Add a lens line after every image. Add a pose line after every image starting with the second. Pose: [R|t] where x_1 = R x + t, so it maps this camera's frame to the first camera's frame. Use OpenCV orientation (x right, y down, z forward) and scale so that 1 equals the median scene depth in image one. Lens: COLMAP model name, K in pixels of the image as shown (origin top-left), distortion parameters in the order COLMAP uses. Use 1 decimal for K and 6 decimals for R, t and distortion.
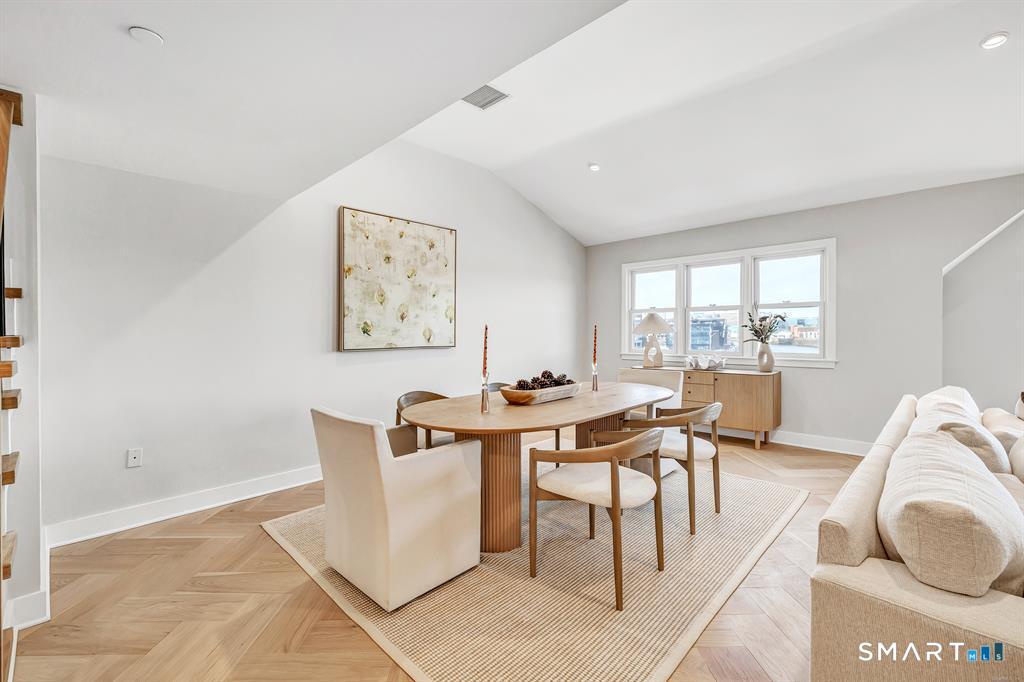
lens RADIAL K [[445.9, 0, 496.2], [0, 445.9, 336.2], [0, 0, 1]] dist [0.000409, 0.000101]
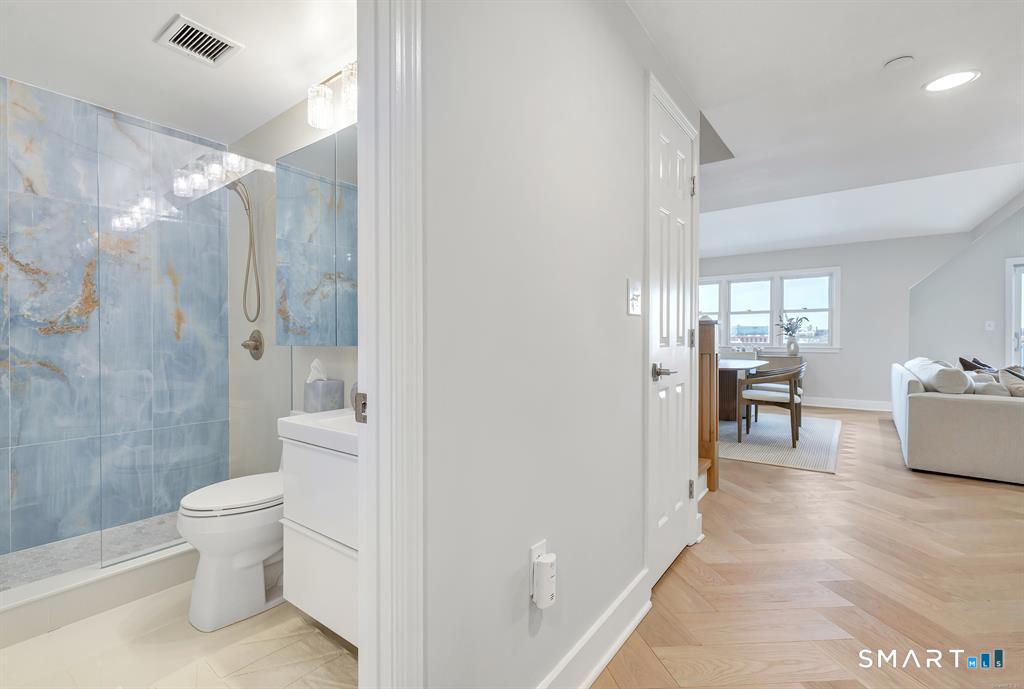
lens RADIAL K [[461.3, 0, 462.1], [0, 461.3, 344.1], [0, 0, 1]] dist [-0.000756, 0.000841]
pose [[0.996298, 0.003955, 0.085878, -0.610927], [-0.004451, 0.999974, 0.005587, 0.037438], [-0.085854, -0.005949, 0.996290, -0.421009]]
